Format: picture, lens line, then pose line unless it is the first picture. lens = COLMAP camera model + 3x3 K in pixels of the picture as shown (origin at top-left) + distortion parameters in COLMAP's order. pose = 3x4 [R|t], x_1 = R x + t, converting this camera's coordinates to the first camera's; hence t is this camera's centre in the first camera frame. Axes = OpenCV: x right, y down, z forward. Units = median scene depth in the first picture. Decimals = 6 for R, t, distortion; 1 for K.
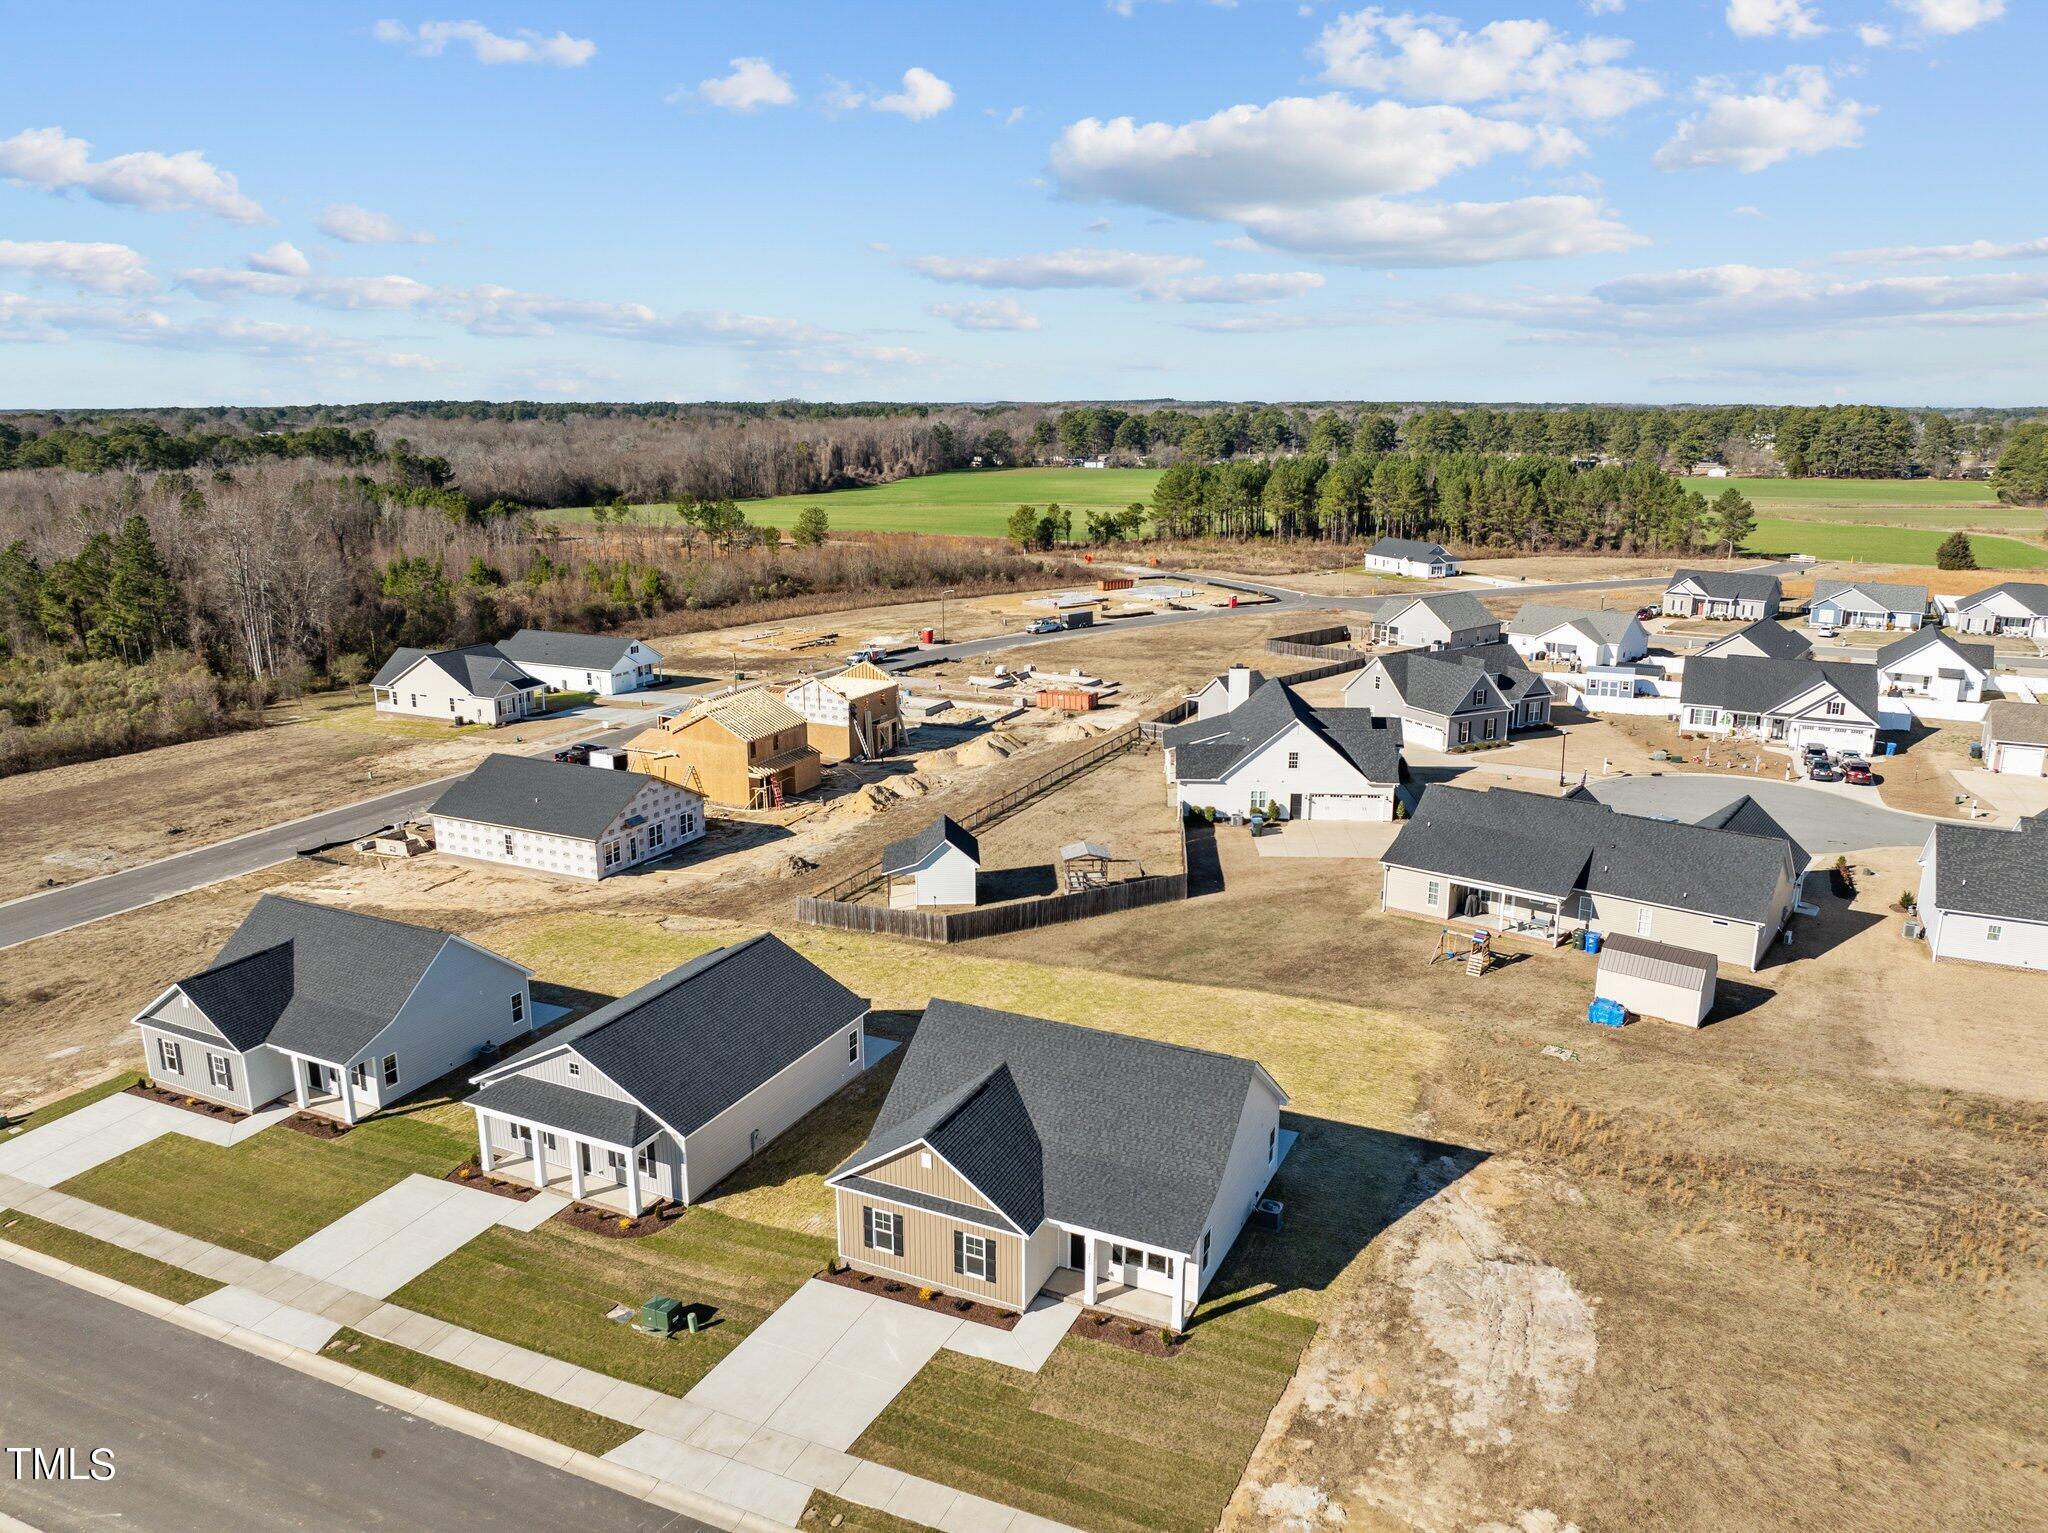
lens RADIAL K [[1431.2, 0, 1049.6], [0, 1431.2, 728.0], [0, 0, 1]] dist [-0.024224, -0.020500]
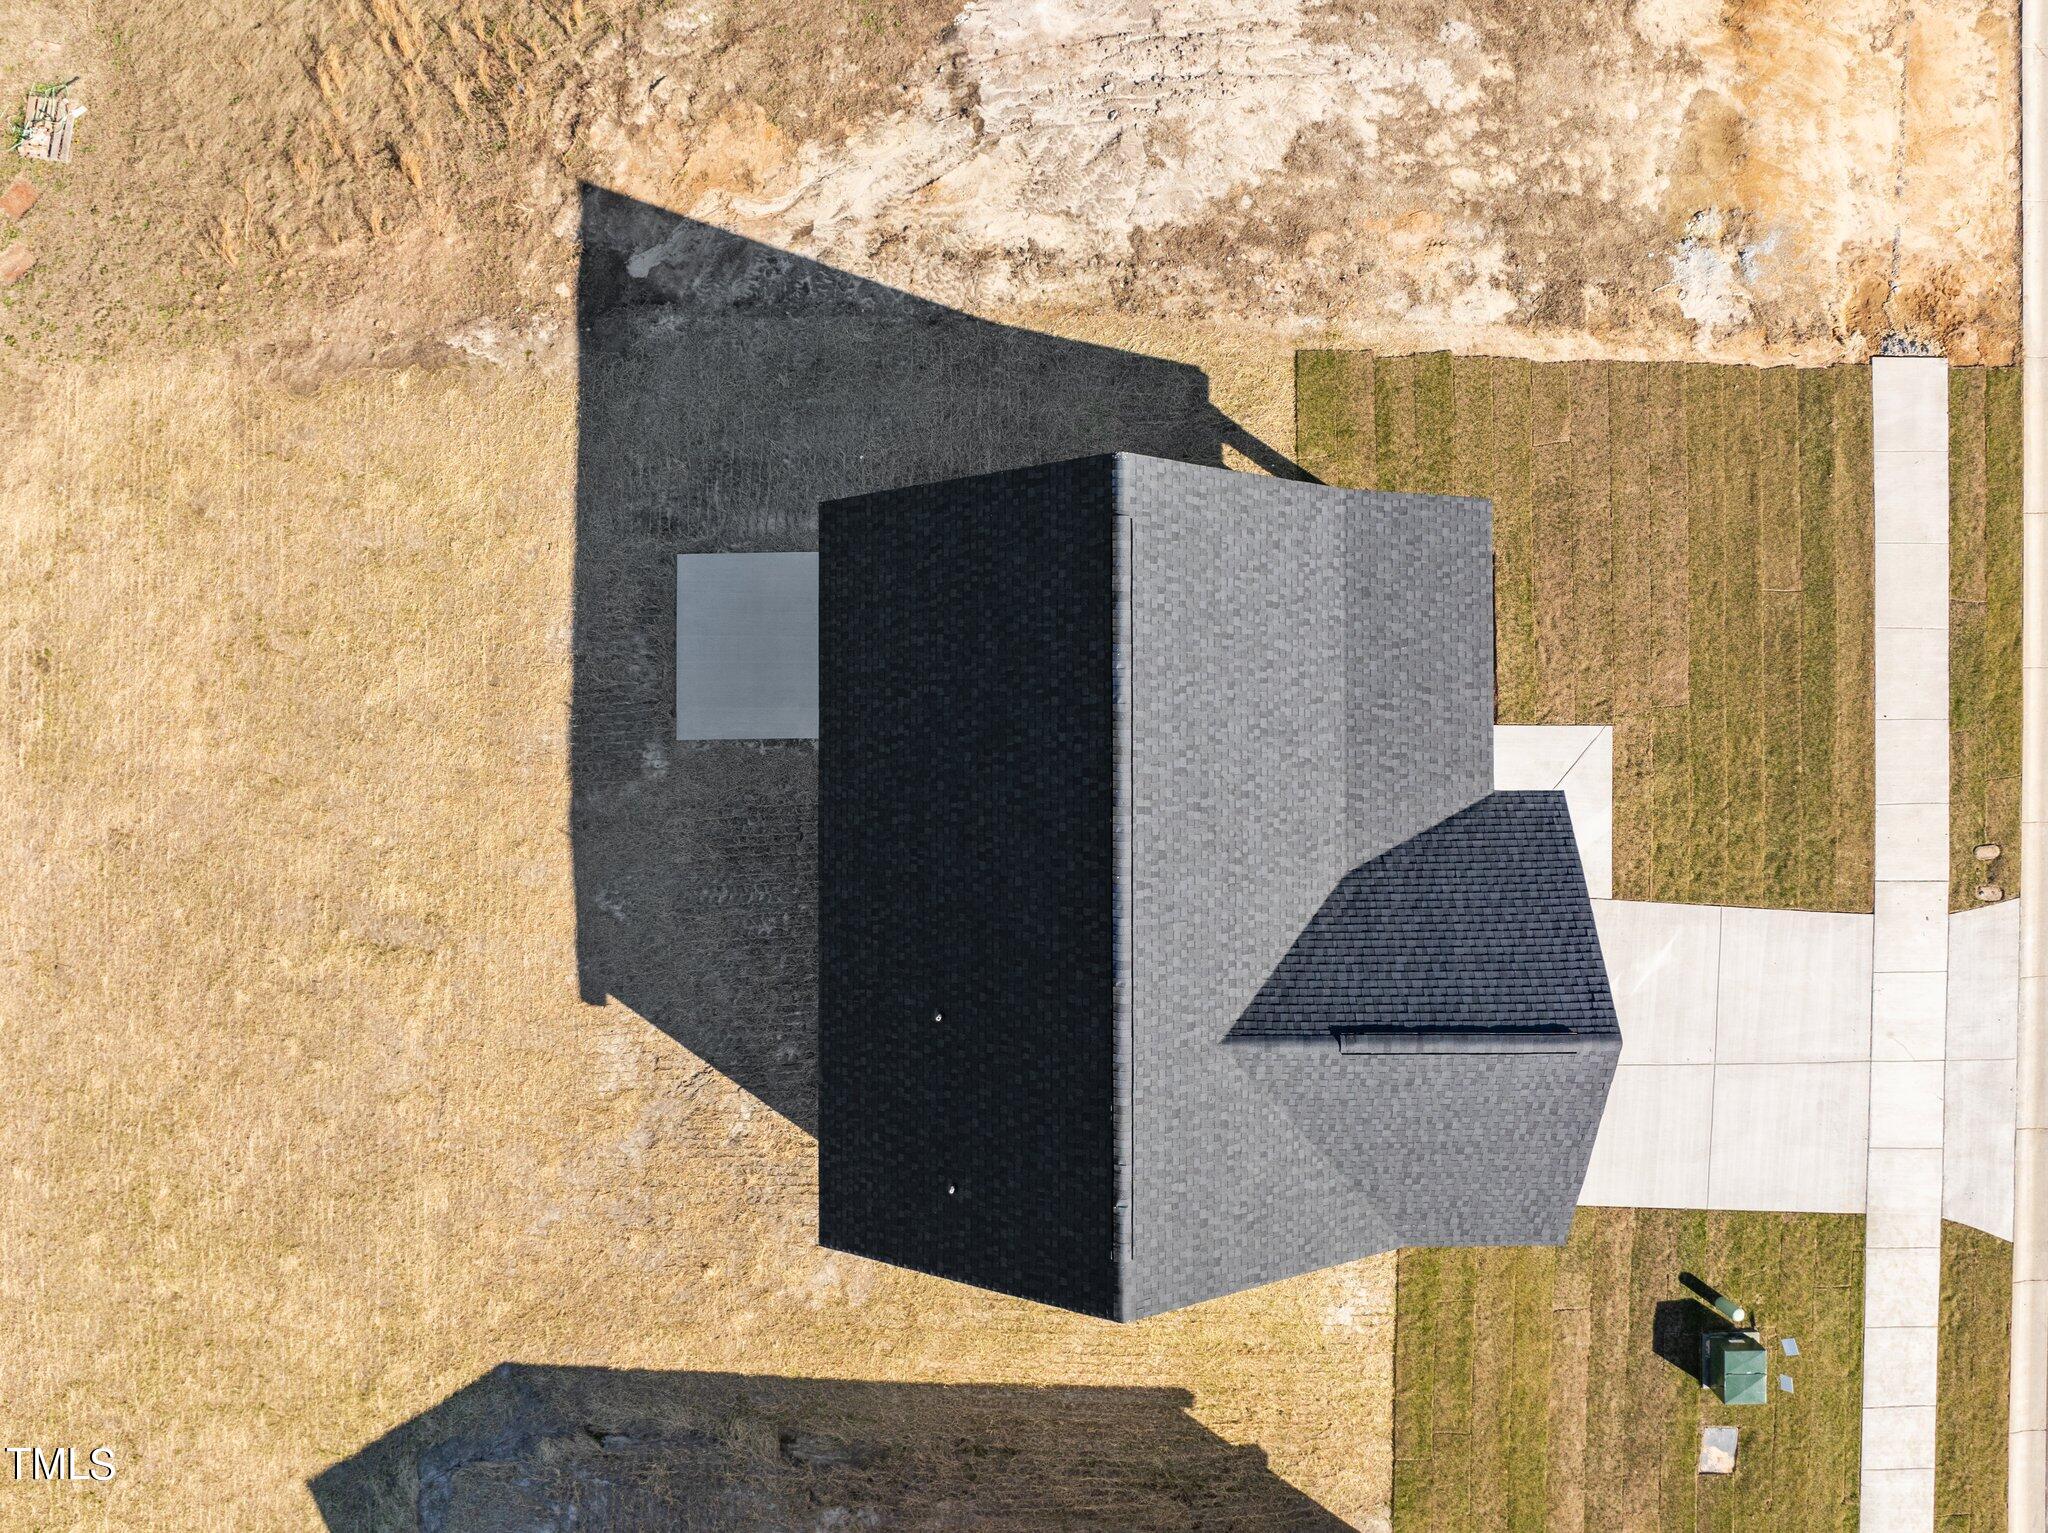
lens RADIAL K [[1533.6, 0, 1024.7], [0, 1533.6, 750.4], [0, 0, 1]] dist [-0.049910, 0.015596]
pose [[-0.415505, -0.909251, 0.024864, 0.031639], [0.220379, -0.074111, 0.972595, -0.112565], [-0.882490, 0.409597, 0.231173, 0.473300]]
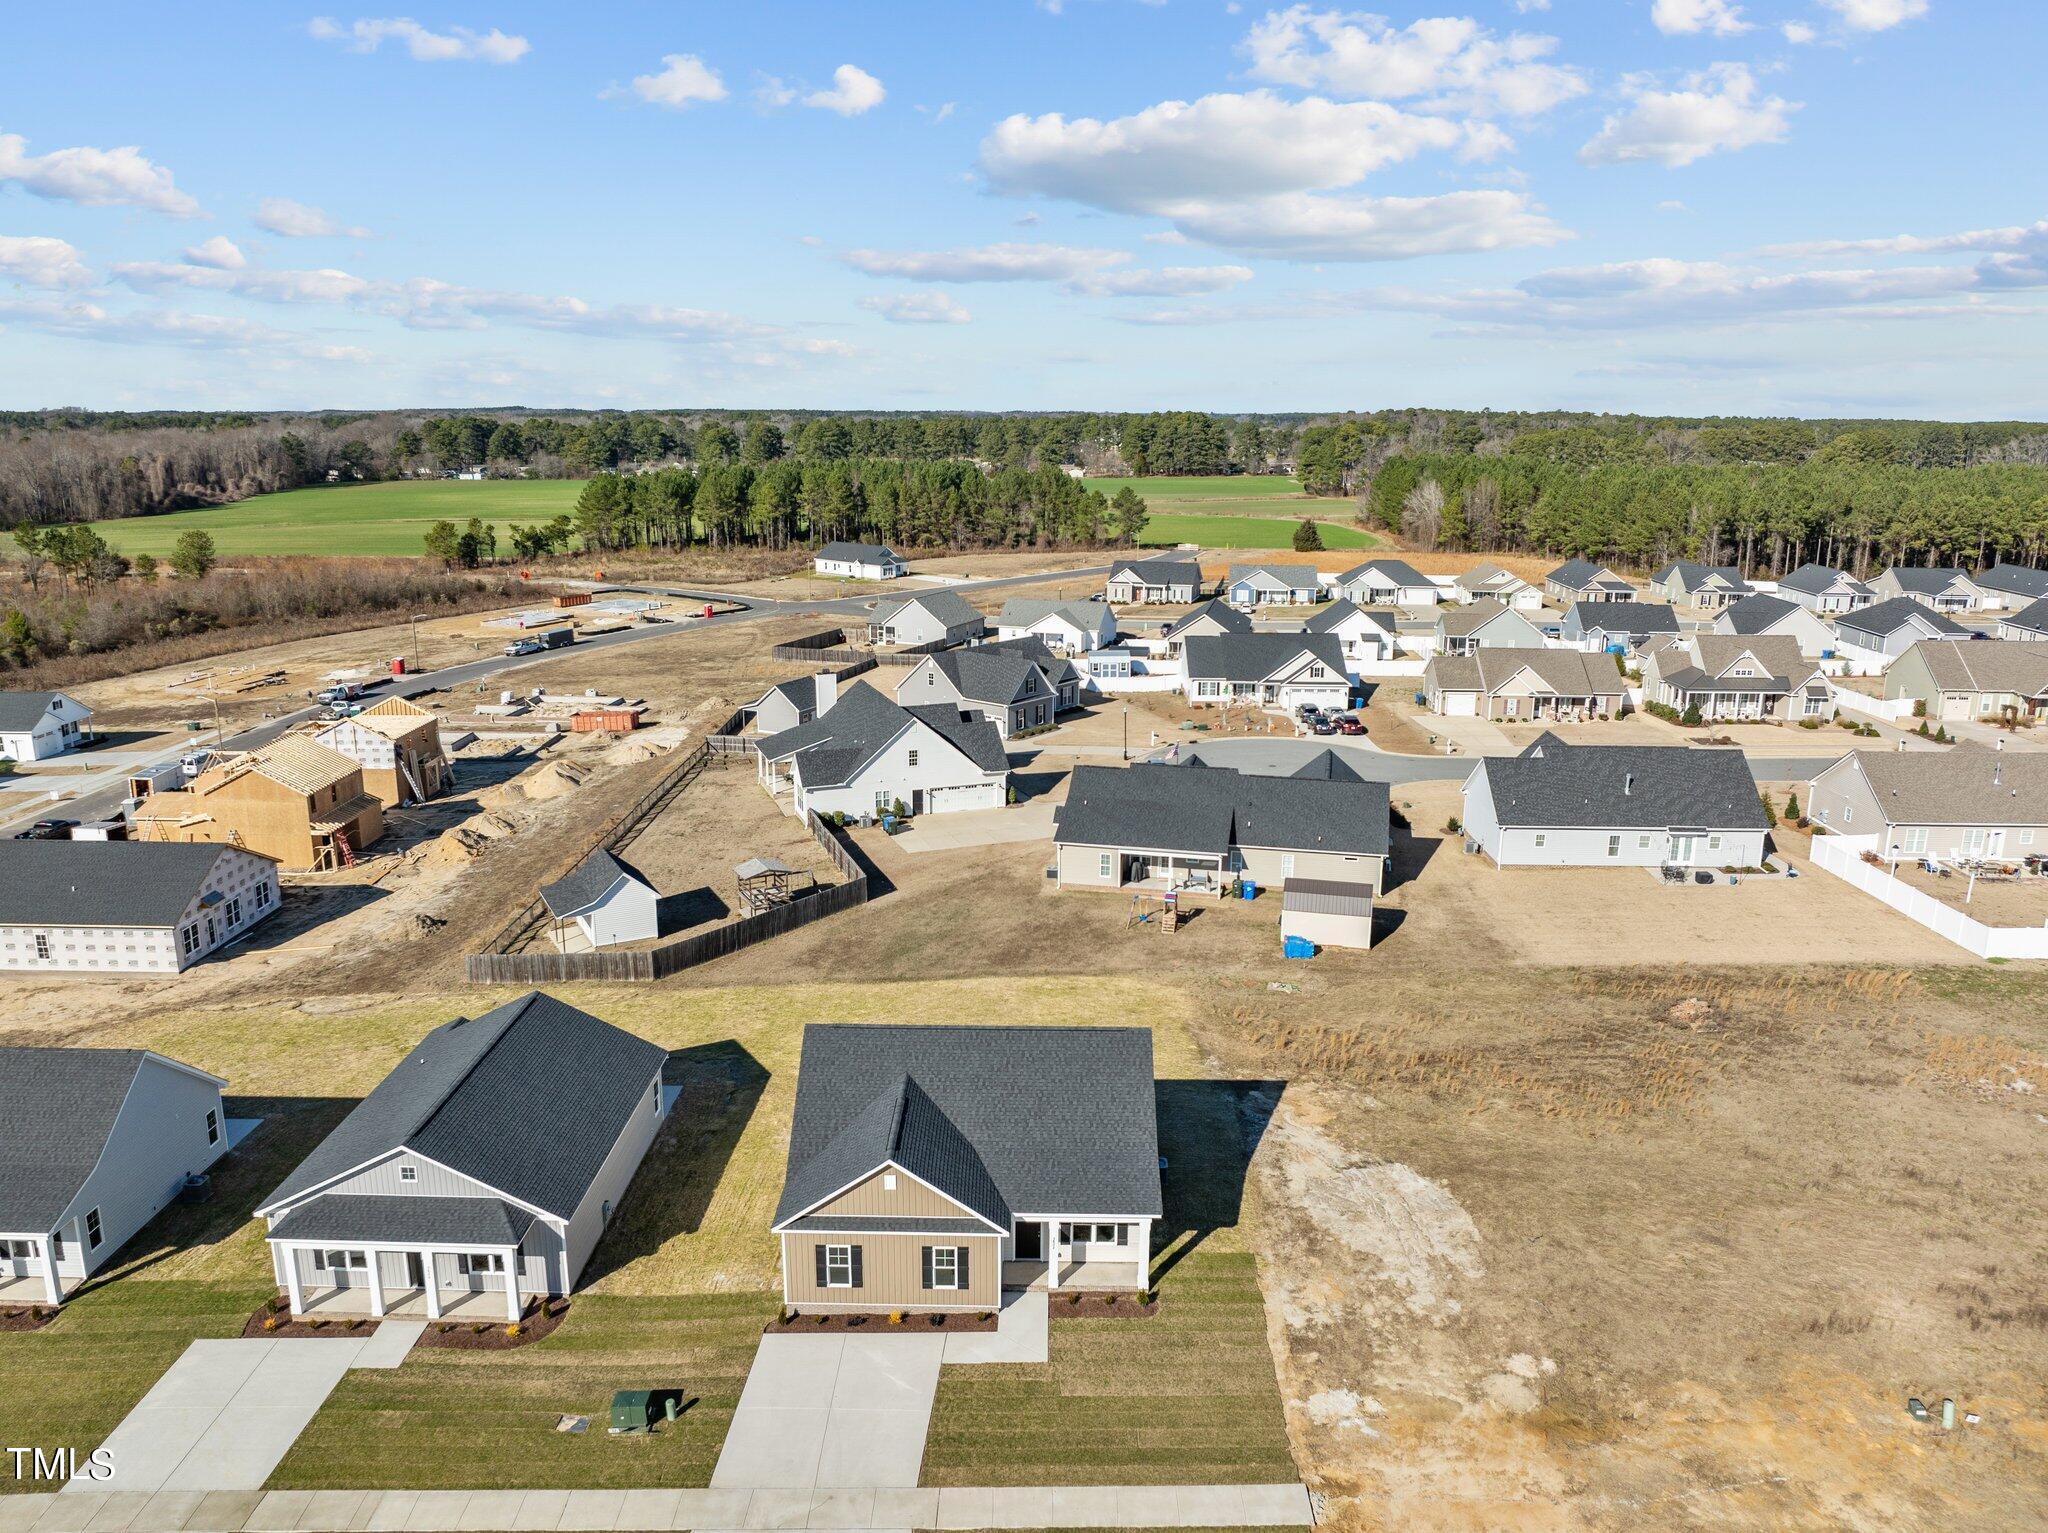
lens RADIAL K [[1410.0, 0, 1031.5], [0, 1410.0, 780.9], [0, 0, 1]] dist [-0.034937, 0.001512]
pose [[0.913274, -0.098634, 0.395225, -0.165083], [0.085259, 0.995037, 0.051311, -0.005945], [-0.398324, -0.013165, 0.917150, 0.038760]]
